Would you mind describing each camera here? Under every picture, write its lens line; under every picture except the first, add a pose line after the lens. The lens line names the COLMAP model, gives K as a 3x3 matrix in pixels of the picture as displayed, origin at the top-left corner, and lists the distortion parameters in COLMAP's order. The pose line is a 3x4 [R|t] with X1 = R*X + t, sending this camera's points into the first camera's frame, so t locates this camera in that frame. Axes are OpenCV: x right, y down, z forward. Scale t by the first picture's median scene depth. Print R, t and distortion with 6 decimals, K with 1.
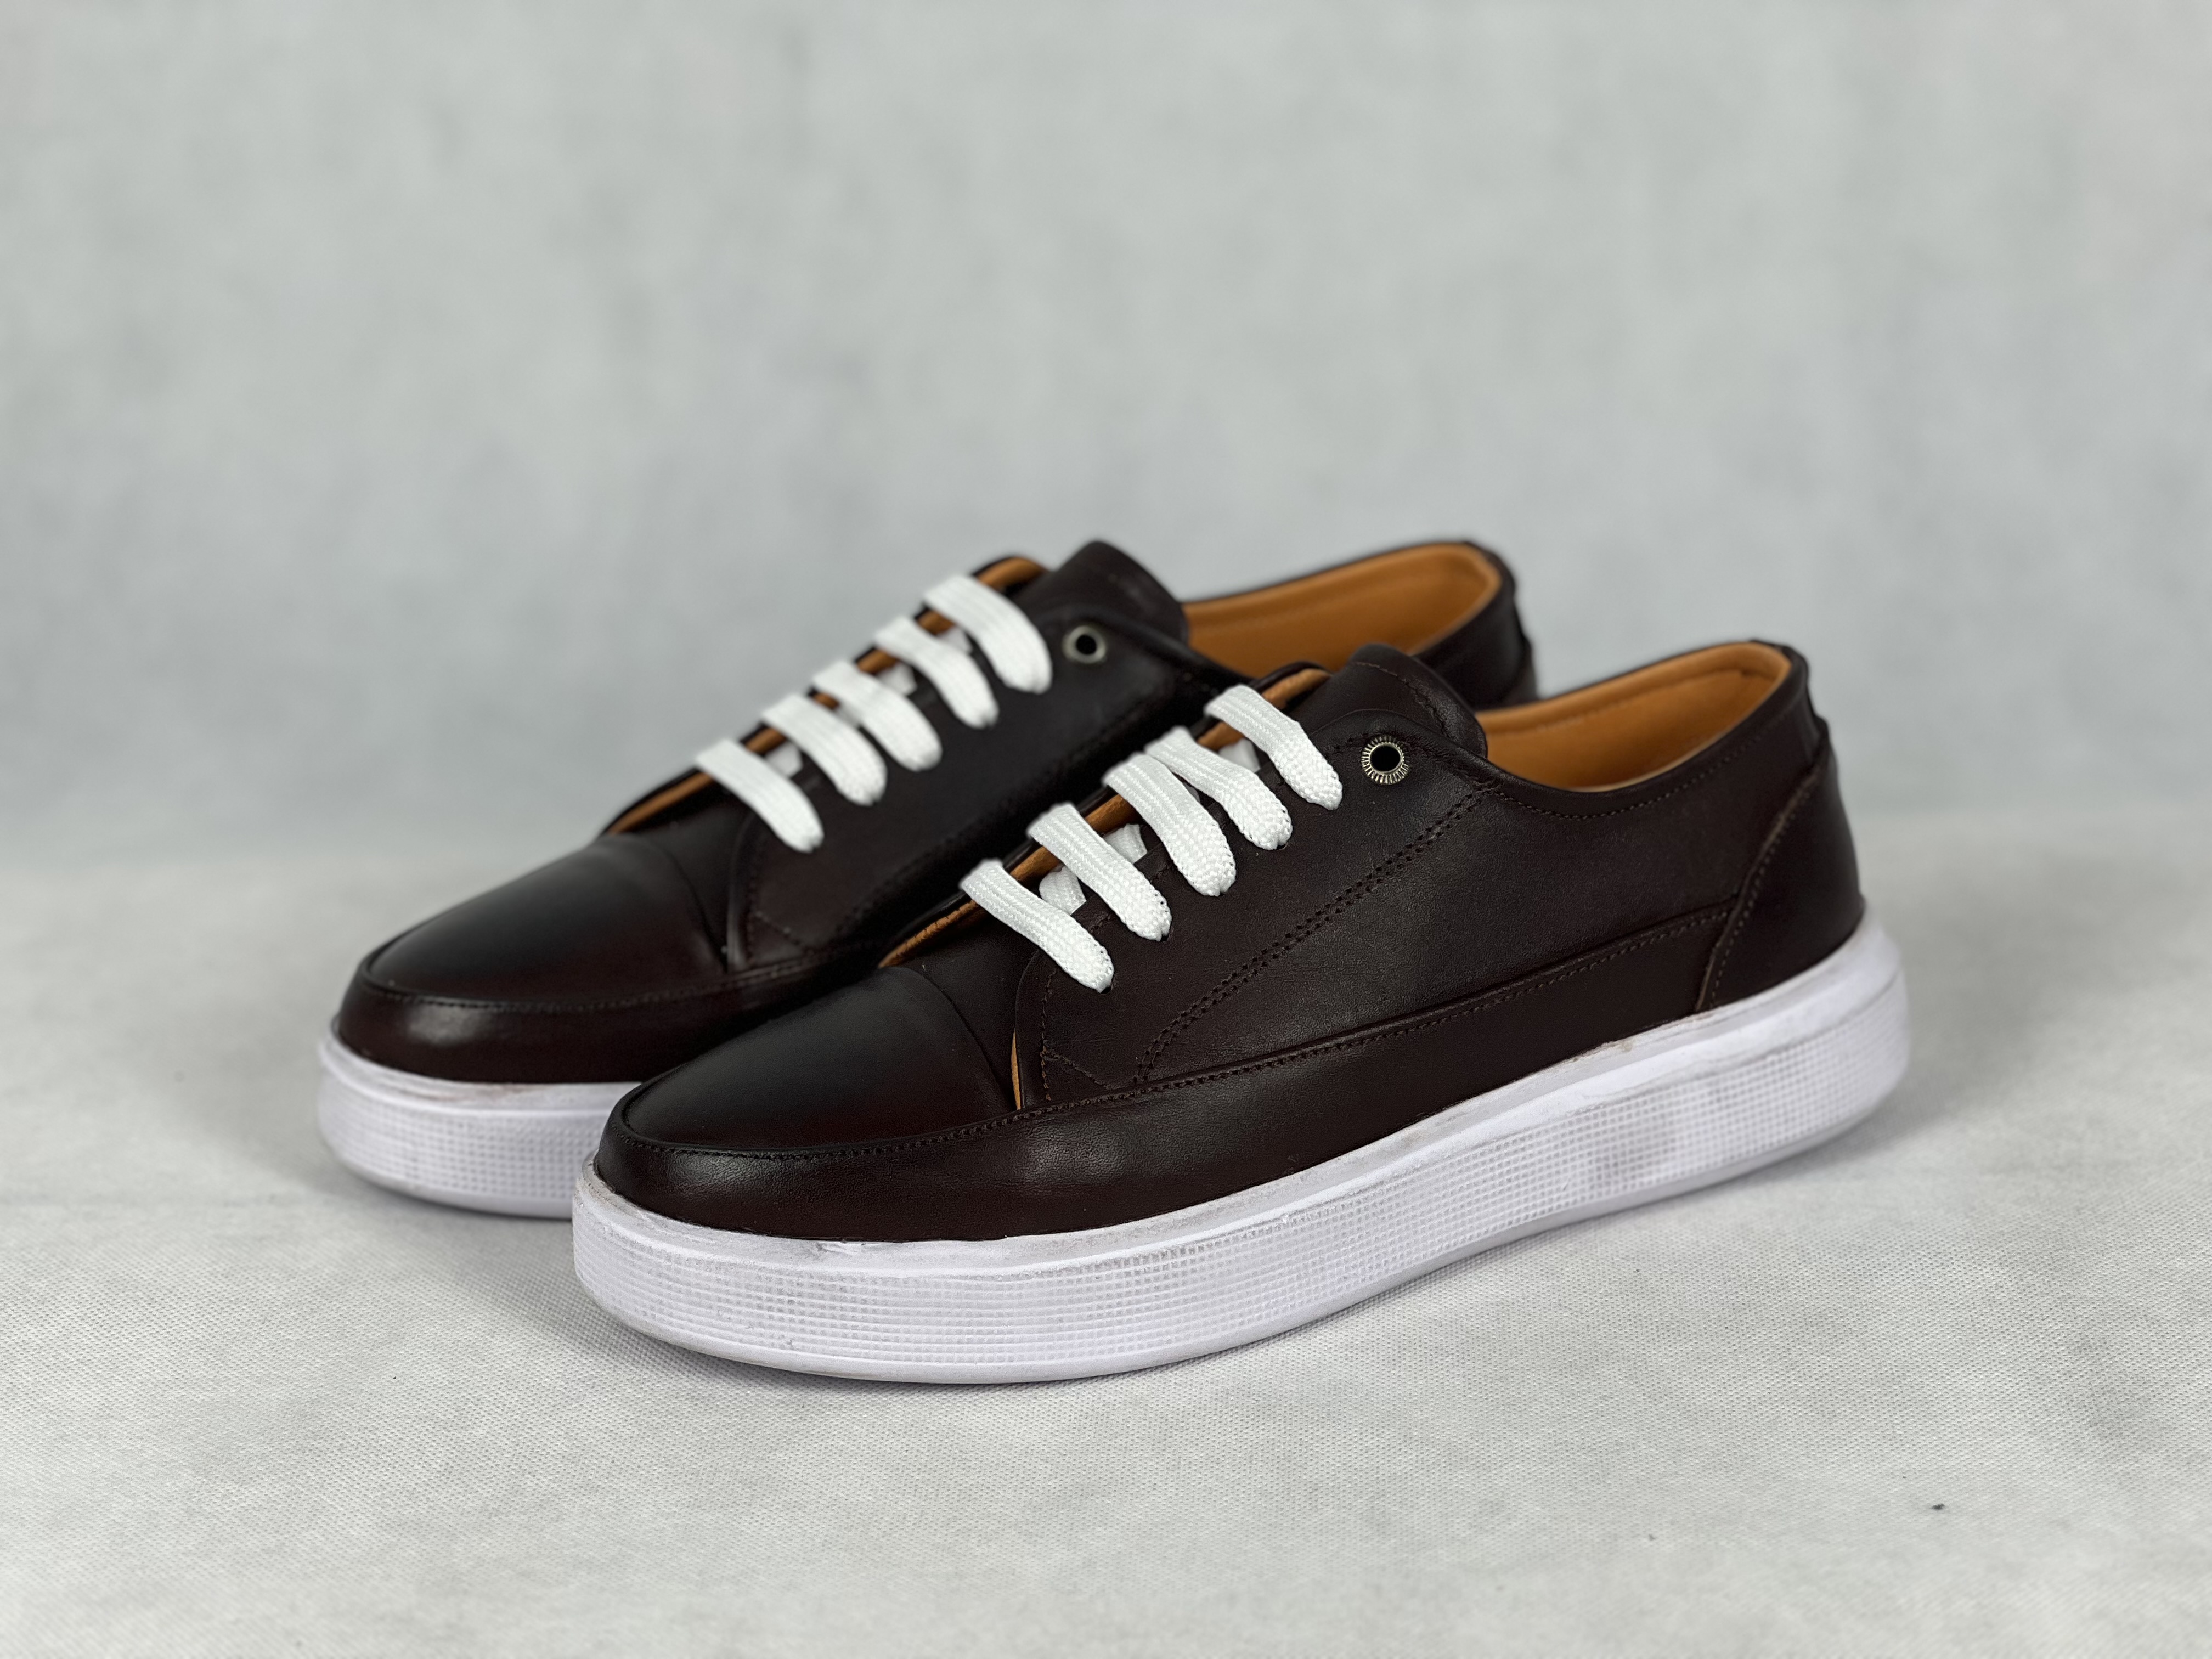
lens RADIAL K [[4921.3, 0, 1105.7], [0, 4921.3, 832.1], [0, 0, 1]] dist [0.134577, -0.187025]
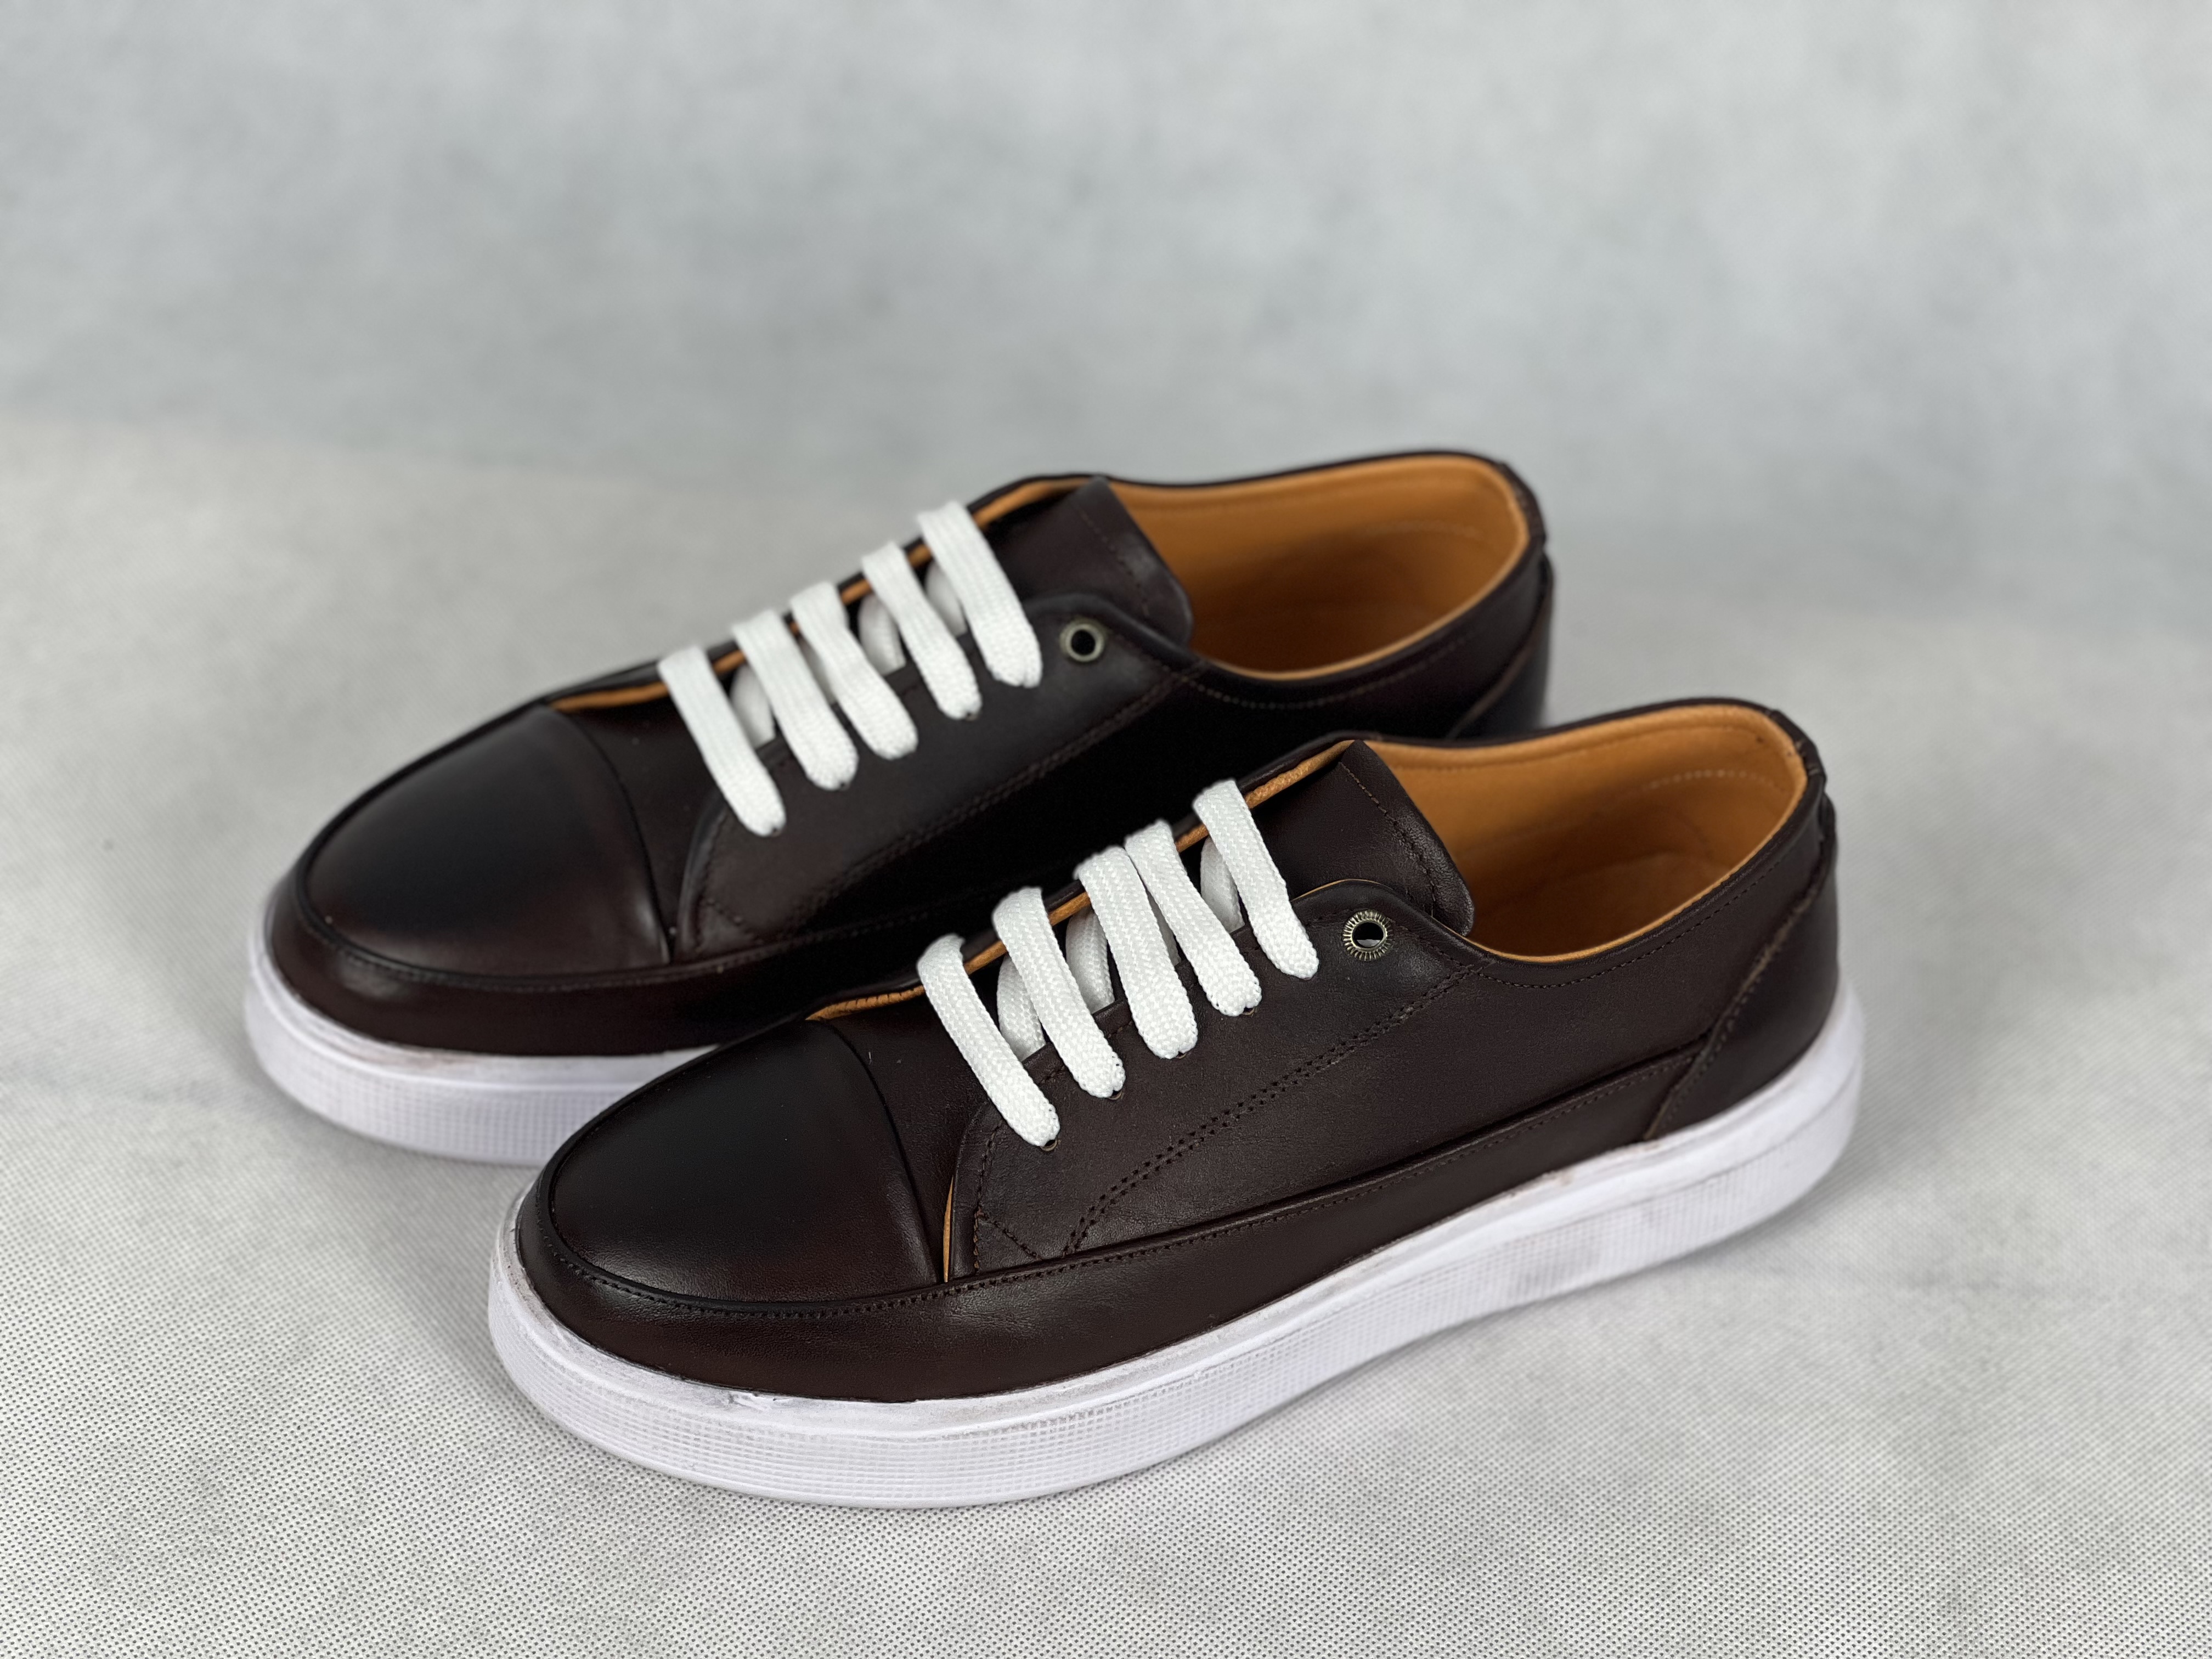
lens RADIAL K [[4921.3, 0, 1105.7], [0, 4921.3, 832.1], [0, 0, 1]] dist [0.134577, -0.187025]
pose [[0.991316, 0.125053, 0.040678, -0.035181], [-0.130861, 0.907575, 0.398977, -0.402370], [0.012975, -0.400835, 0.916058, 0.119315]]
